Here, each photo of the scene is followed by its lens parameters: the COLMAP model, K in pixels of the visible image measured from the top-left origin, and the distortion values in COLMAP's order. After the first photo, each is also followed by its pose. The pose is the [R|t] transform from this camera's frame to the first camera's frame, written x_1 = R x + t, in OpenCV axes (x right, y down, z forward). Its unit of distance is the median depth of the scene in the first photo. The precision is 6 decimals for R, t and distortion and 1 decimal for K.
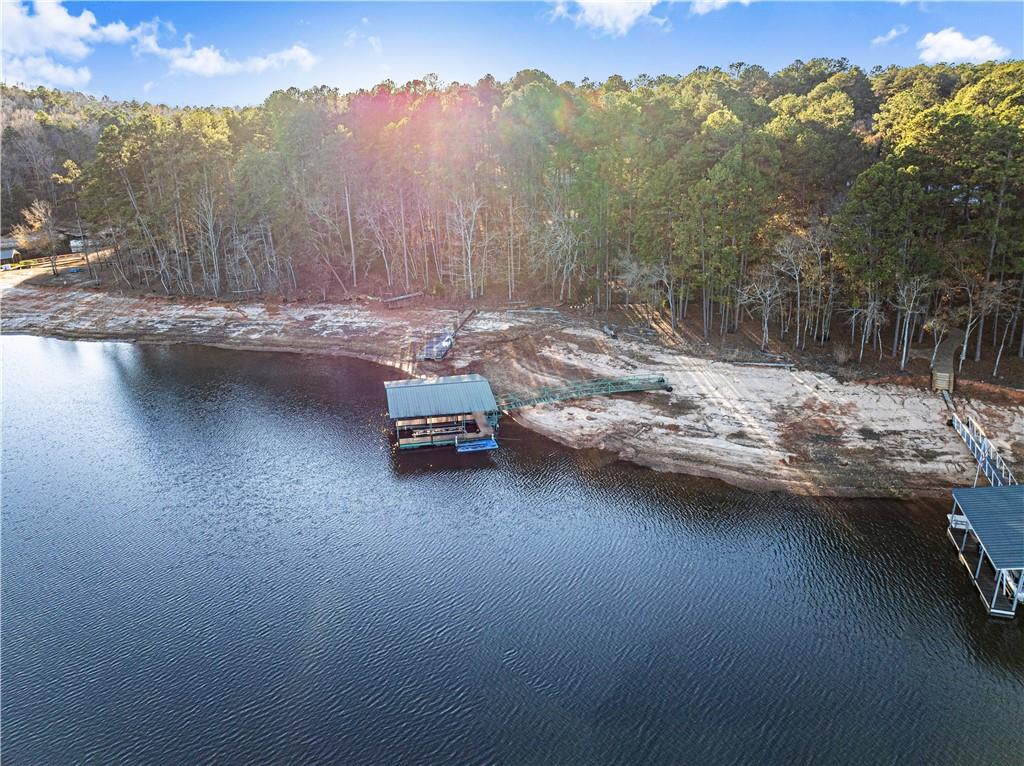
lens RADIAL K [[717.0, 0, 511.8], [0, 717.0, 381.1], [0, 0, 1]] dist [-0.044110, -0.004915]
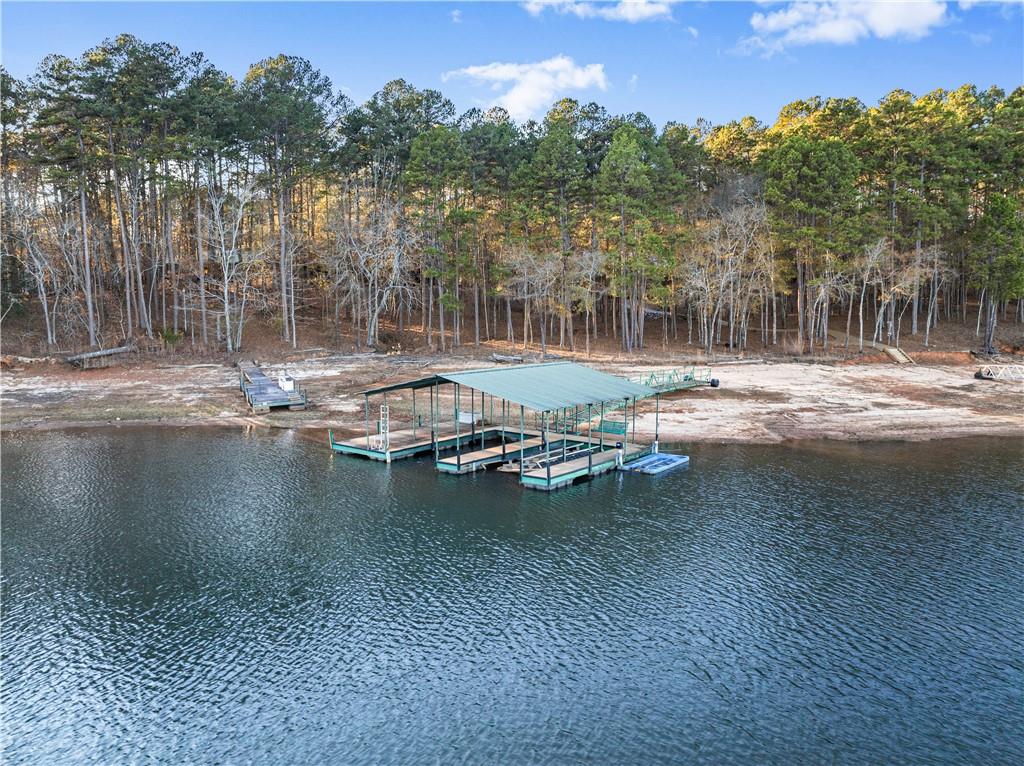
lens RADIAL K [[717.0, 0, 514.9], [0, 717.0, 383.6], [0, 0, 1]] dist [-0.044110, -0.004915]
pose [[0.769509, -0.048753, 0.636772, -0.382946], [0.196766, 0.966676, -0.163772, 0.088957], [-0.607568, 0.251319, 0.753459, 0.608251]]
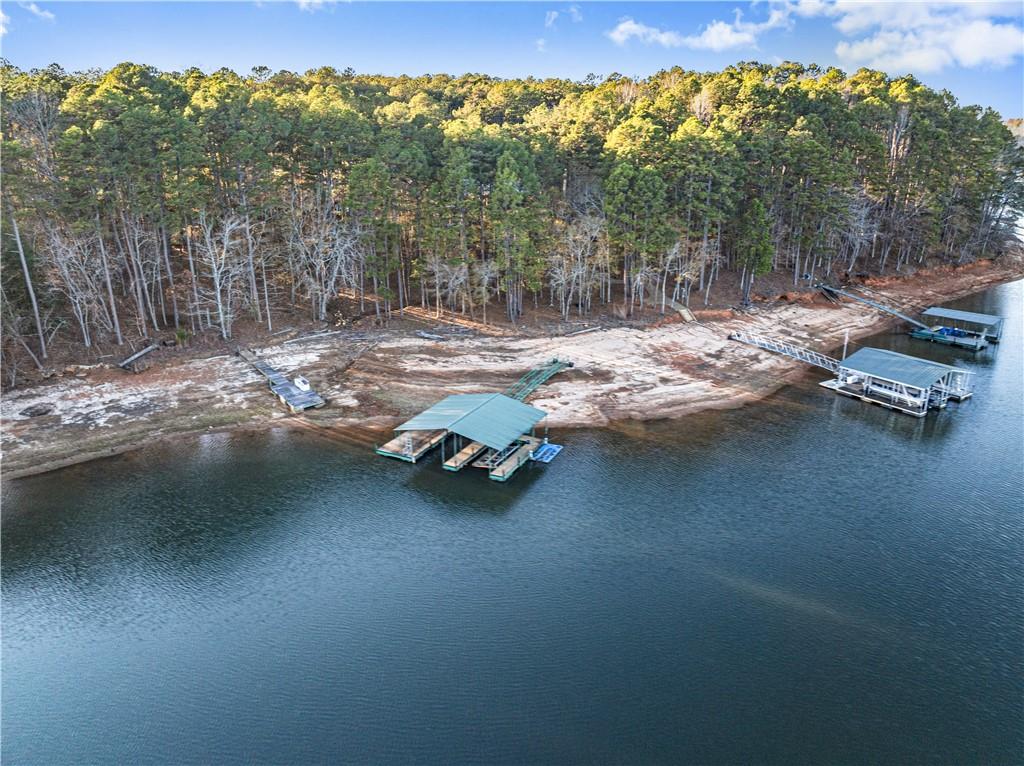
lens RADIAL K [[717.0, 0, 512.6], [0, 717.0, 385.3], [0, 0, 1]] dist [-0.044110, -0.004915]
pose [[0.618864, -0.245361, 0.746194, -0.716269], [0.245931, 0.962725, 0.112595, -0.111959], [-0.746006, 0.113831, 0.656138, 0.331067]]
